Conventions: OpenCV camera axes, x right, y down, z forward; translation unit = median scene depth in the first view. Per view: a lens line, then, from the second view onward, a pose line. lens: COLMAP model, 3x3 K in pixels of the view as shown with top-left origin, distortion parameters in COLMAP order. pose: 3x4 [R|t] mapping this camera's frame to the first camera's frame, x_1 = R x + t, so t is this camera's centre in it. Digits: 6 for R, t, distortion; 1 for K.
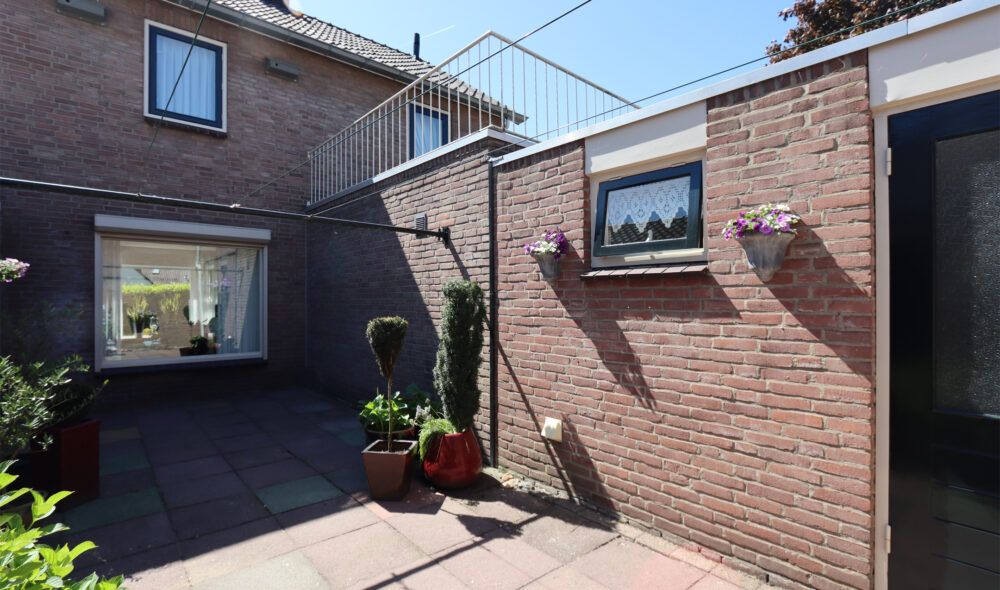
lens RADIAL K [[463.7, 0, 493.9], [0, 463.7, 303.4], [0, 0, 1]] dist [-0.017759, 0.000043]
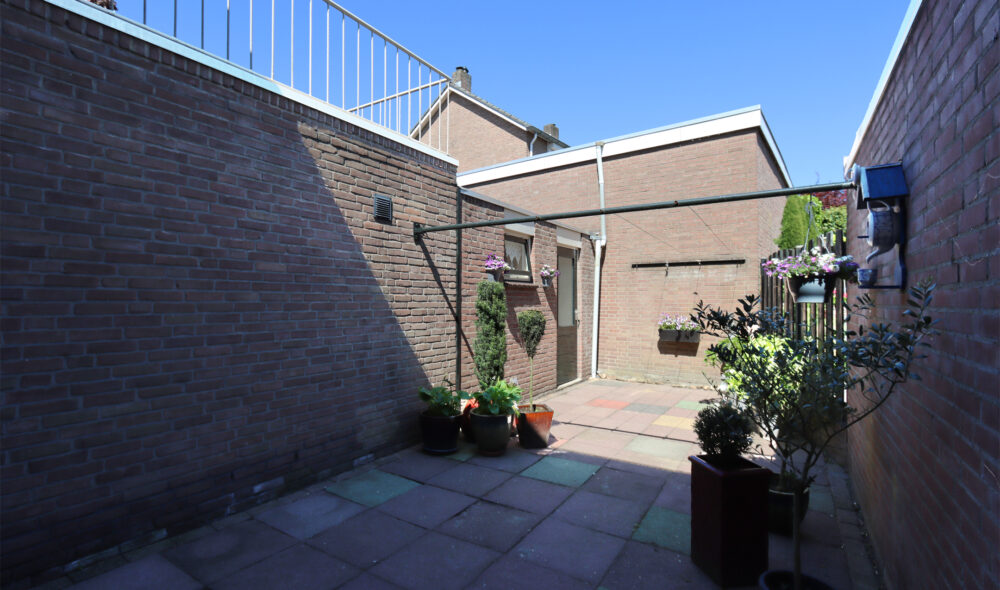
lens RADIAL K [[463.7, 0, 493.4], [0, 463.7, 294.0], [0, 0, 1]] dist [-0.017759, 0.000043]
pose [[-0.284941, 0.010227, 0.958490, -1.229354], [0.003621, 0.999947, -0.009593, -0.001805], [-0.958538, 0.000737, -0.284963, 1.251886]]
